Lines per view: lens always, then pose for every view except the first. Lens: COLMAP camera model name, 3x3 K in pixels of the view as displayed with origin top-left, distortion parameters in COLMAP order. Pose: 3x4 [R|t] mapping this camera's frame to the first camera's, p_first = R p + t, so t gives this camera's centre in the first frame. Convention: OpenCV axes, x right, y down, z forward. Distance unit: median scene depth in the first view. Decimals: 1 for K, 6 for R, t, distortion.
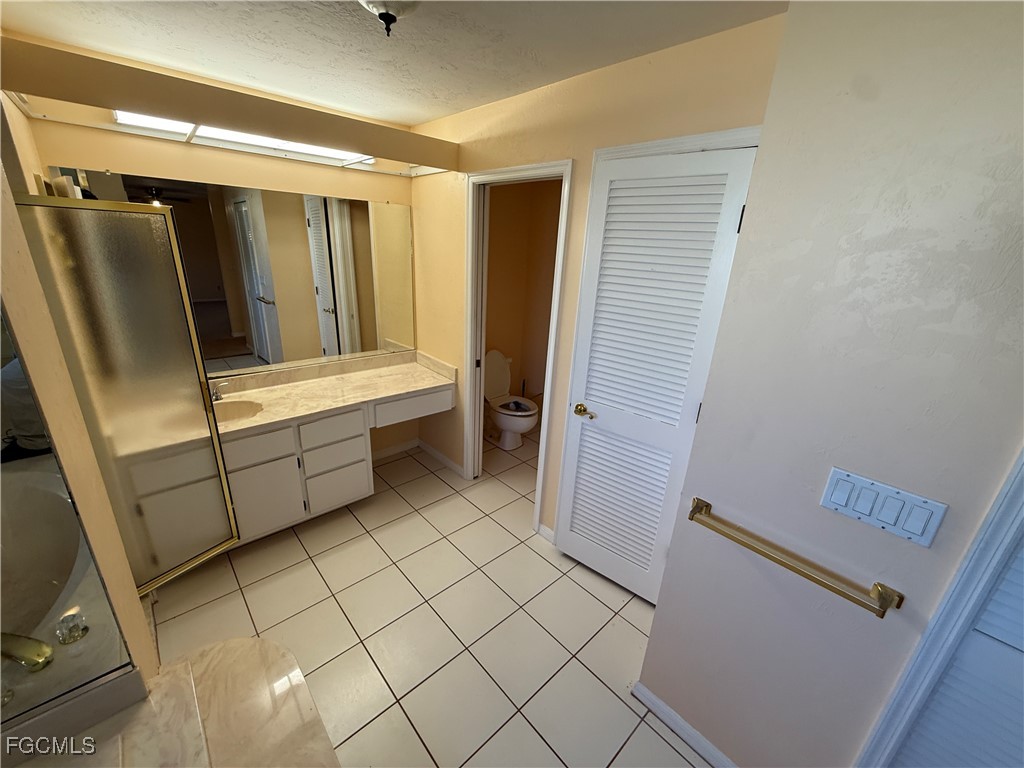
lens RADIAL K [[408.2, 0, 509.6], [0, 408.2, 384.7], [0, 0, 1]] dist [0.000137, -0.000165]
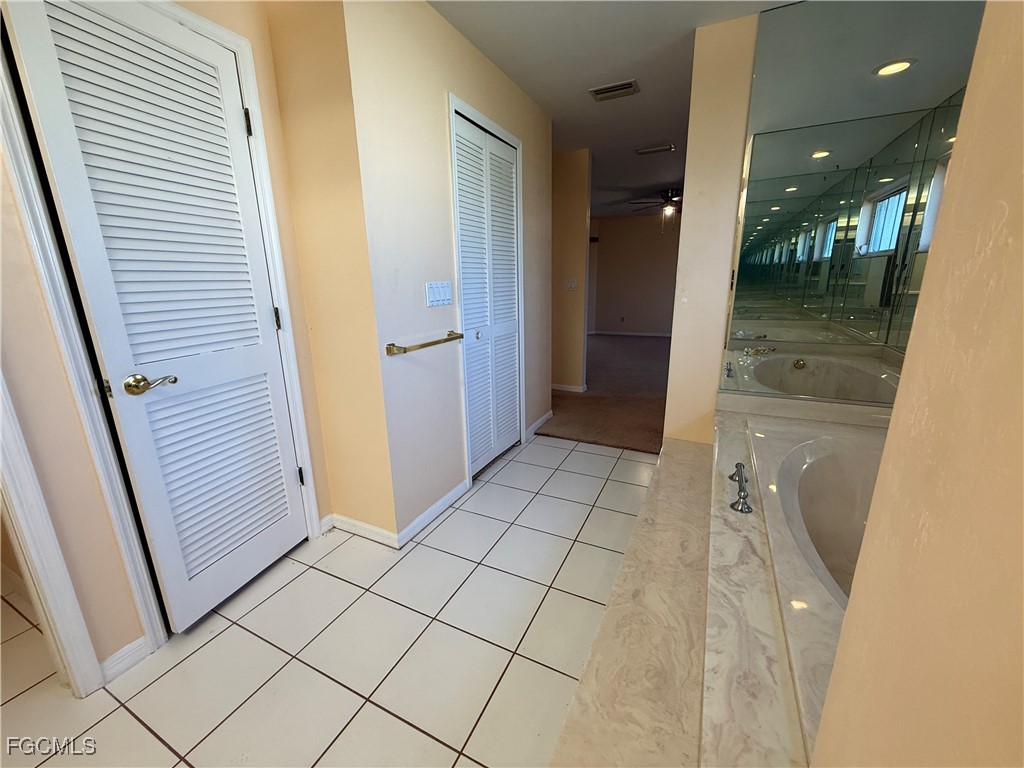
lens RADIAL K [[408.2, 0, 509.6], [0, 408.2, 384.7], [0, 0, 1]] dist [0.000137, -0.000165]
pose [[-0.357061, -0.272362, 0.893491, -0.615567], [0.314559, 0.865614, 0.389570, -0.002388], [-0.879523, 0.420155, -0.223403, 0.673816]]
